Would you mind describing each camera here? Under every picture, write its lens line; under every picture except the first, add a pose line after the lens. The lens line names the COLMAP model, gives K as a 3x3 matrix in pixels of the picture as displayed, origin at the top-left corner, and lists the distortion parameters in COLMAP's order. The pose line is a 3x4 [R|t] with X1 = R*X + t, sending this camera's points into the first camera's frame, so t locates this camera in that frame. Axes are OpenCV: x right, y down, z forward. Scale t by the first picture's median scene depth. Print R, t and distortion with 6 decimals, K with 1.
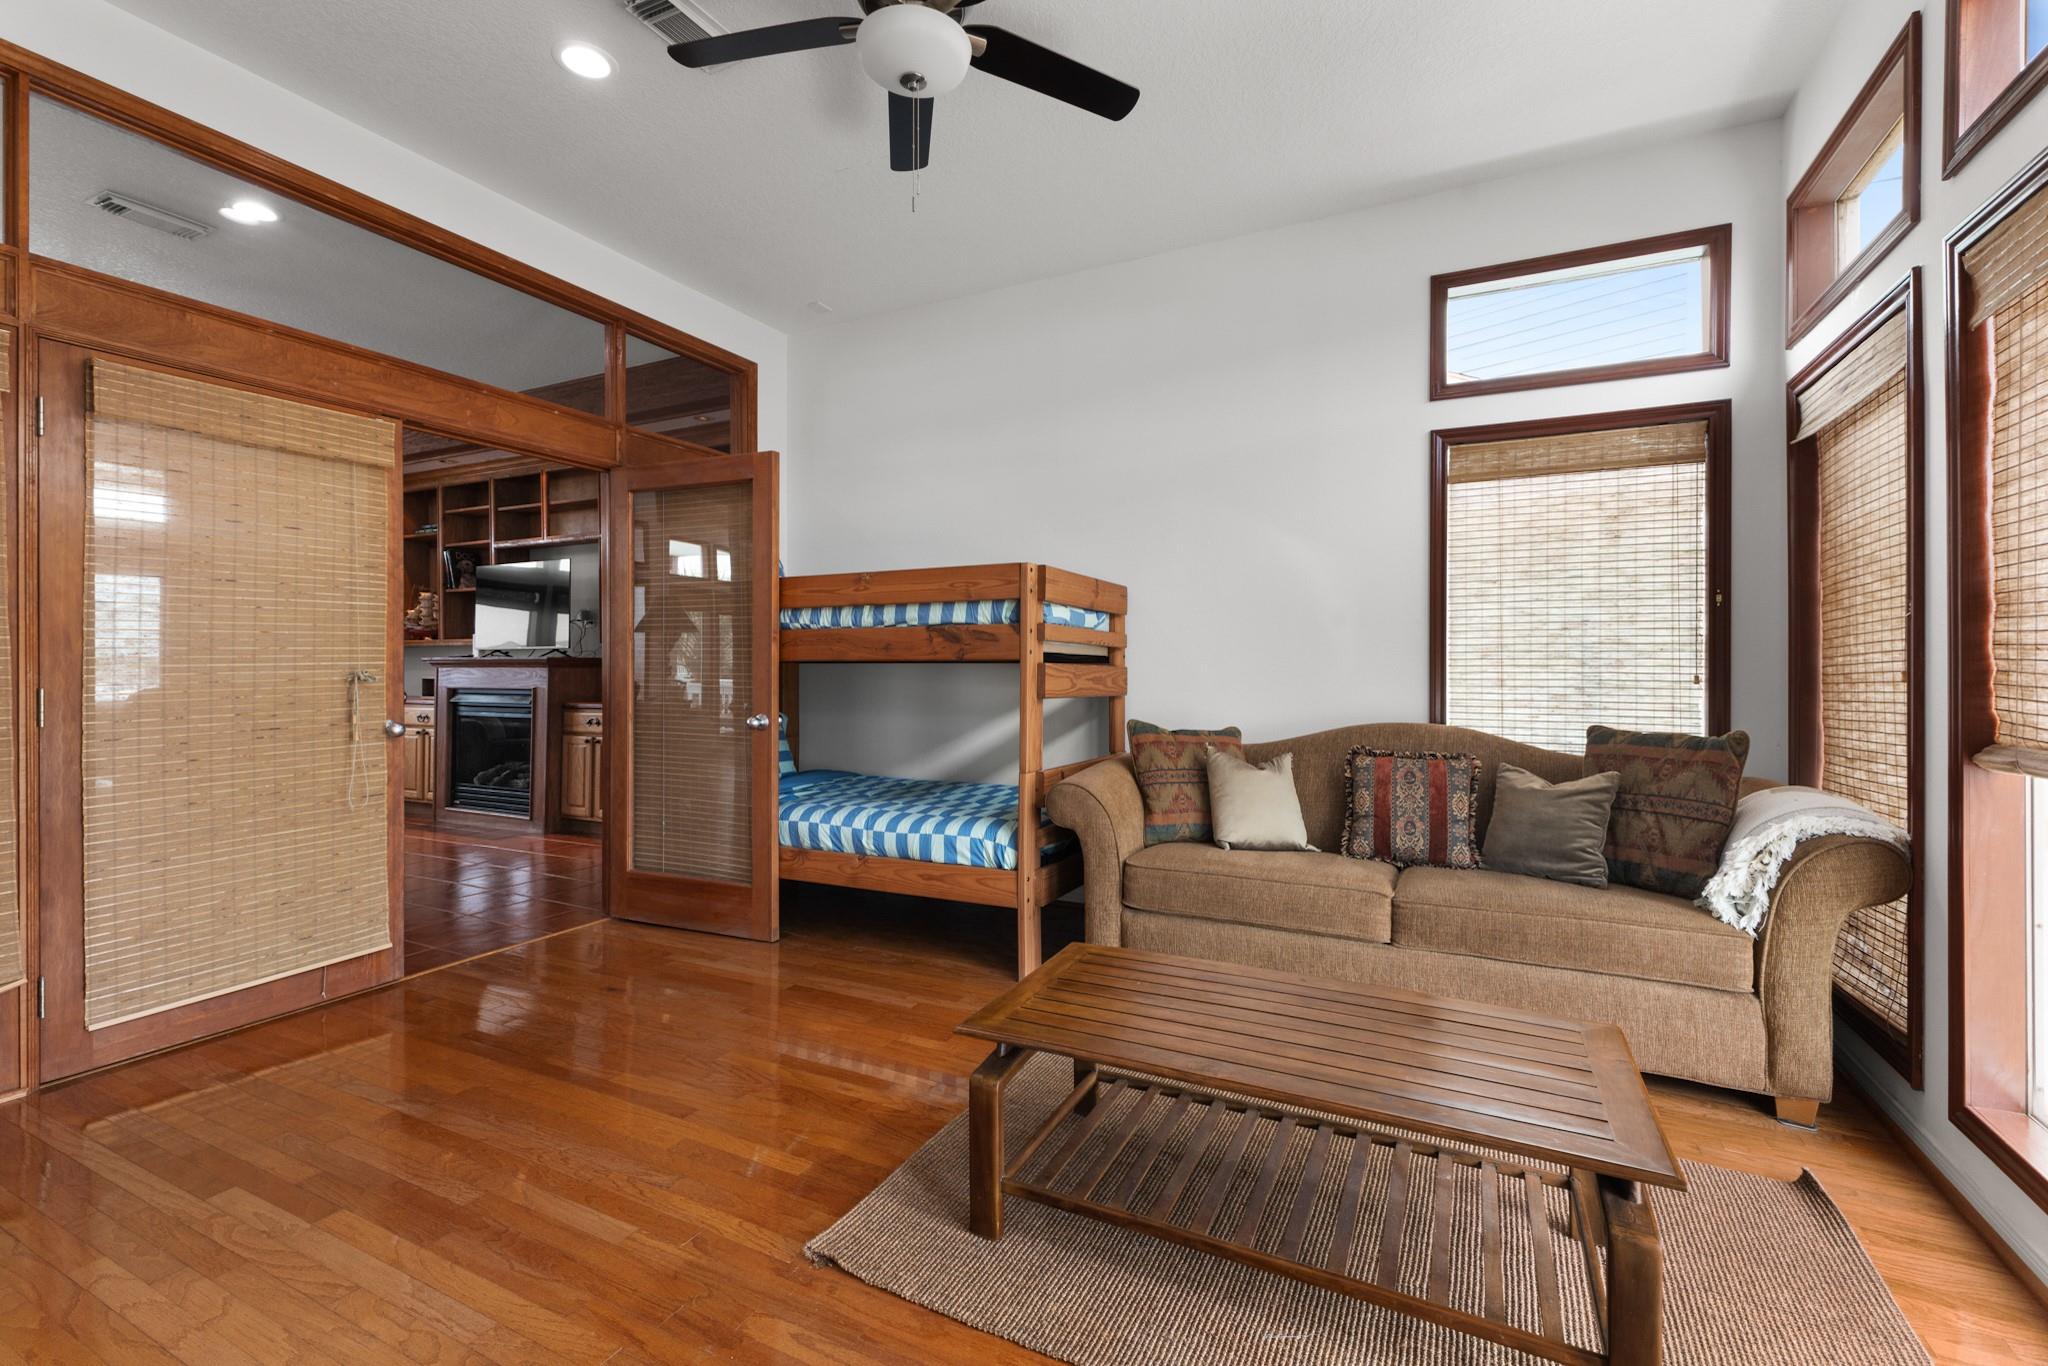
lens RADIAL K [[904.8, 0, 1018.5], [0, 904.8, 671.0], [0, 0, 1]] dist [0.011410, -0.000577]
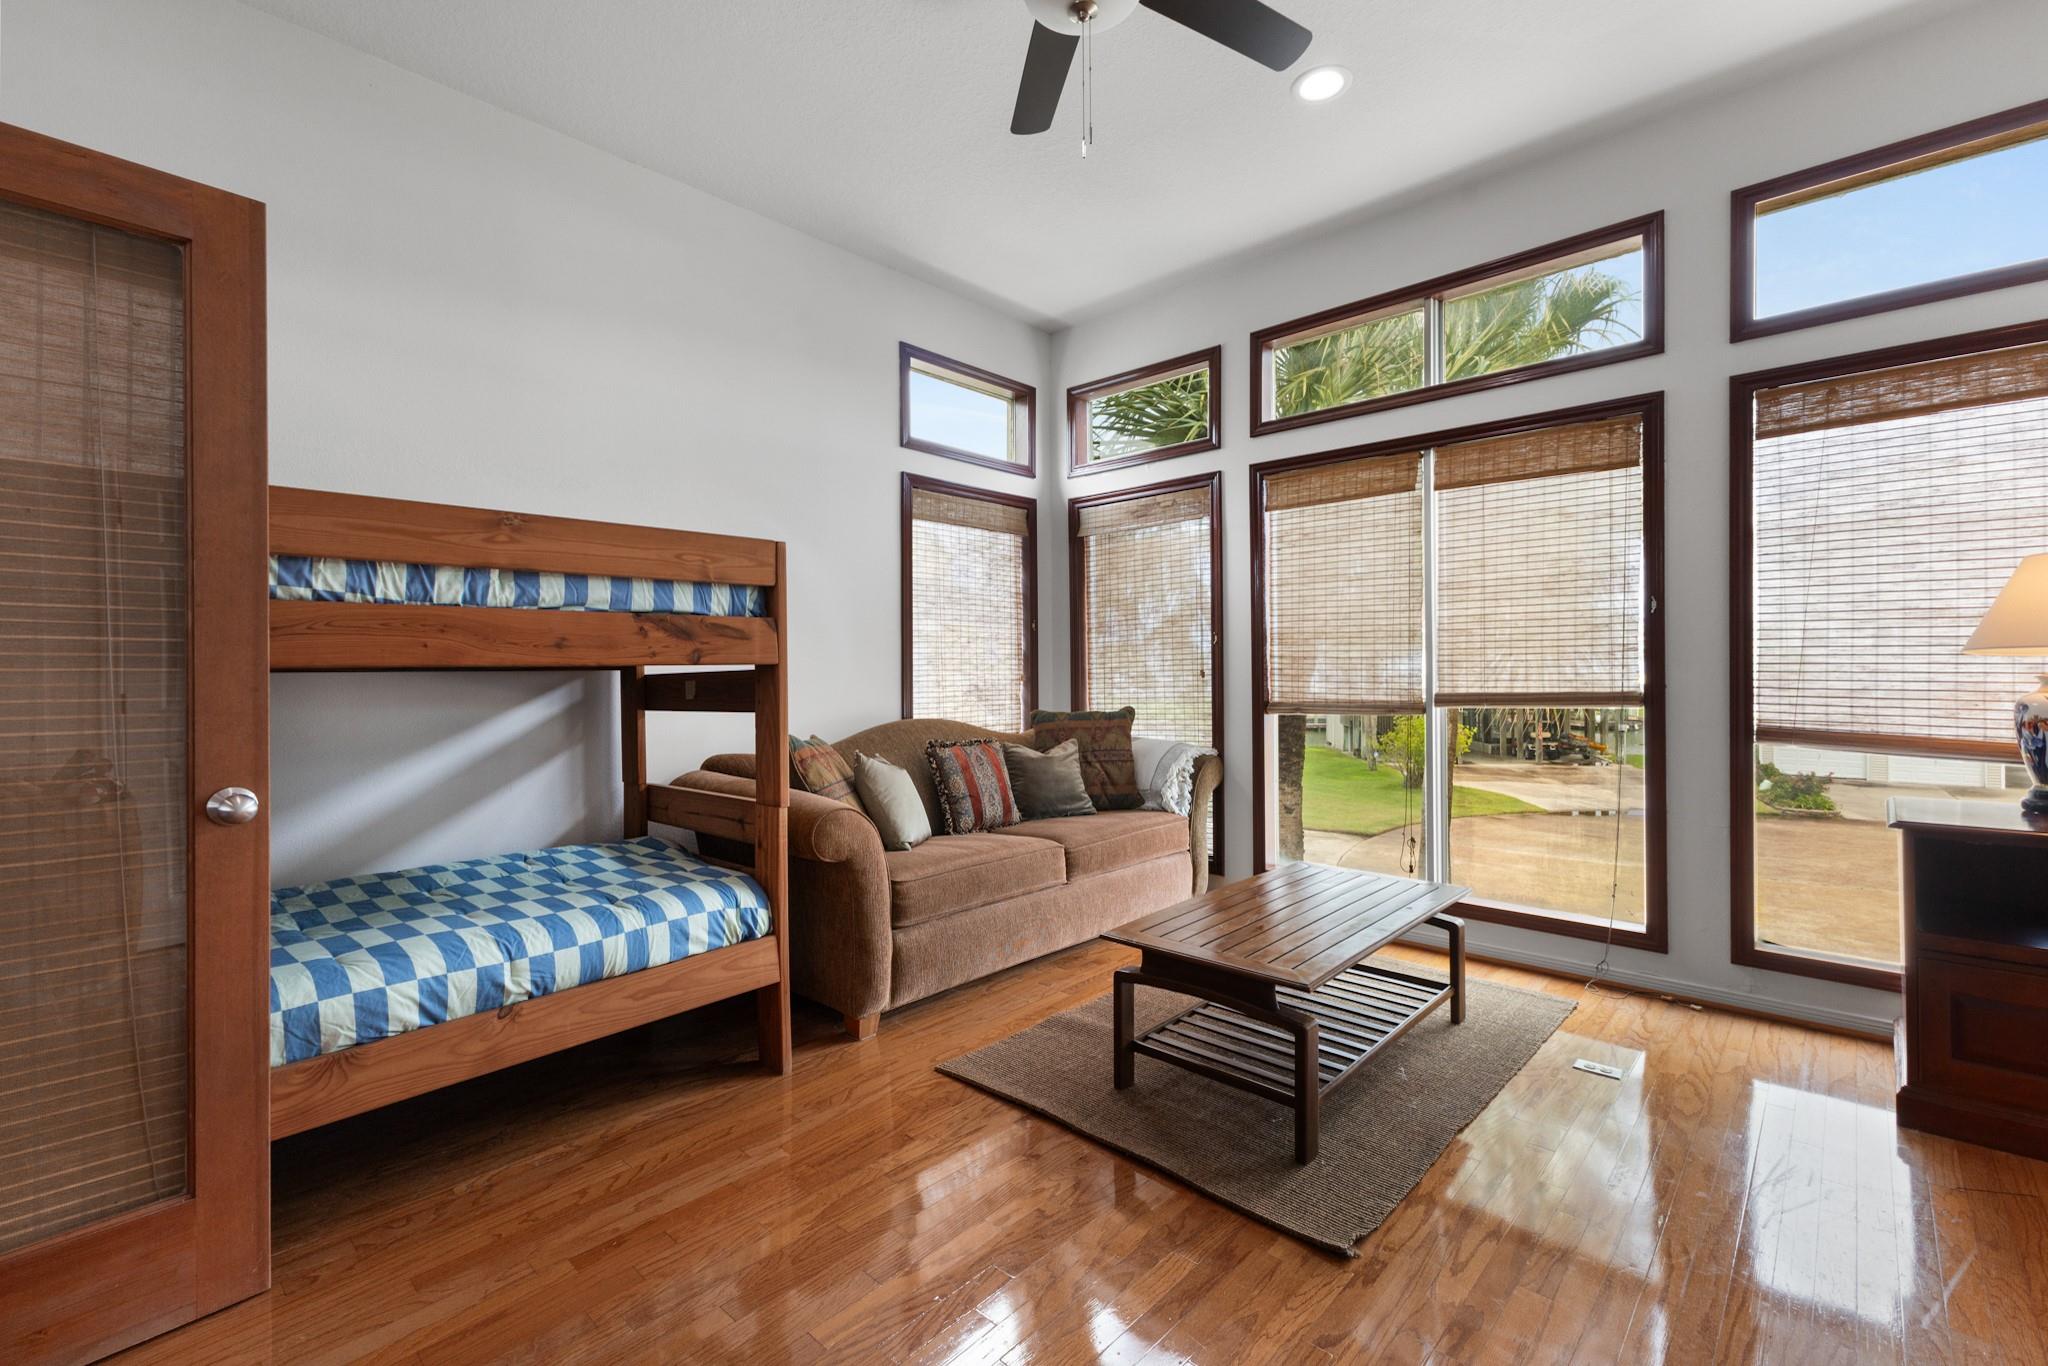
lens RADIAL K [[904.8, 0, 1020.3], [0, 904.8, 668.5], [0, 0, 1]] dist [0.011410, -0.000577]
pose [[0.266932, -0.003529, 0.963709, -0.669974], [0.015477, 0.999880, -0.000625, -0.004675], [-0.963591, 0.015082, 0.266955, 0.560272]]
